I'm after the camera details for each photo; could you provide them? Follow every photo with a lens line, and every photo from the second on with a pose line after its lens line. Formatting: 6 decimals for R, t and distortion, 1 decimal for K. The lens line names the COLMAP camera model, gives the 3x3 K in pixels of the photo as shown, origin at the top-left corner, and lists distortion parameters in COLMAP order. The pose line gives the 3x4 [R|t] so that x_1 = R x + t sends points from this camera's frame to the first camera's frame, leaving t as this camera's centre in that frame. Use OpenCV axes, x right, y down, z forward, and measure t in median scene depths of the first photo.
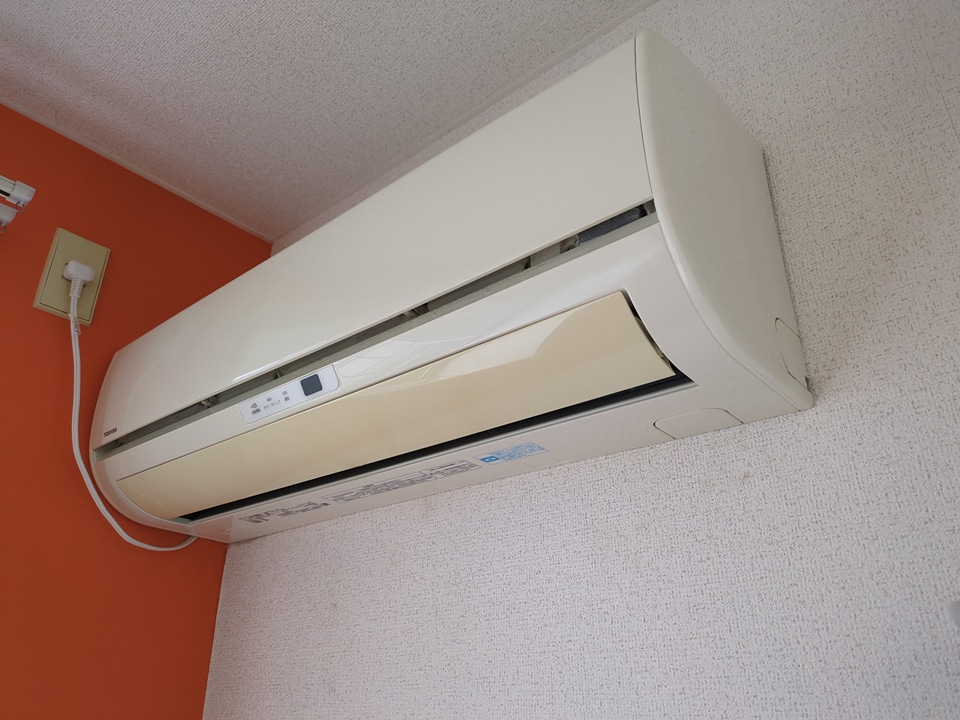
lens RADIAL K [[691.5, 0, 480.0], [0, 691.5, 360.0], [0, 0, 1]] dist [-0.004014, -0.010766]
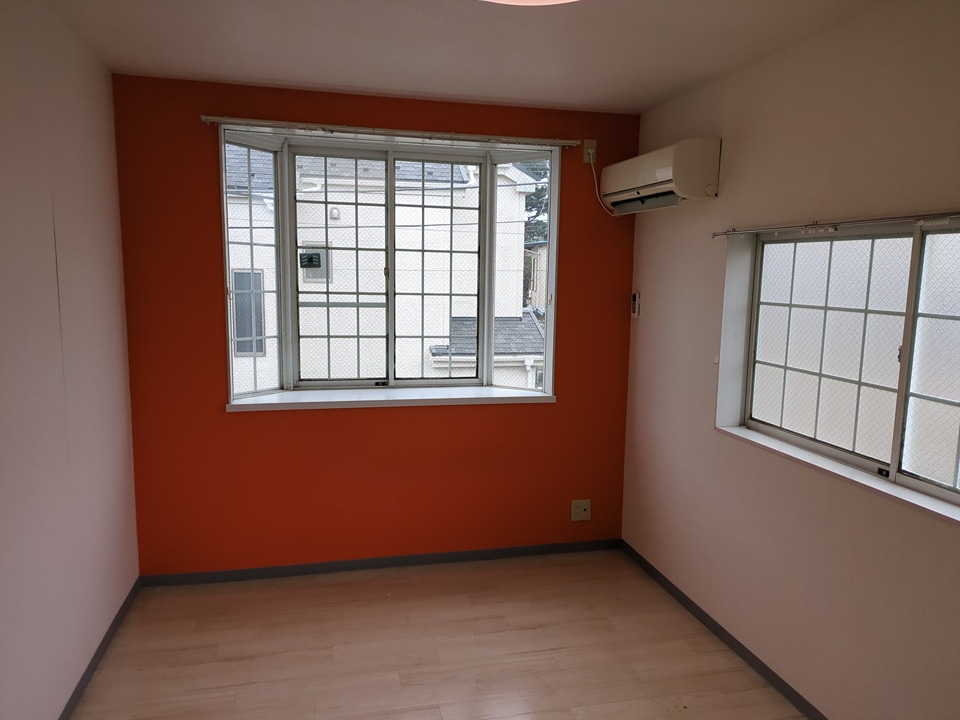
lens RADIAL K [[691.5, 0, 480.0], [0, 691.5, 360.0], [0, 0, 1]] dist [-0.004014, -0.010766]
pose [[0.791654, 0.106400, -0.601633, 1.471434], [0.237993, 0.853235, 0.464057, -1.121730], [0.562710, -0.510558, 0.650145, -2.627340]]
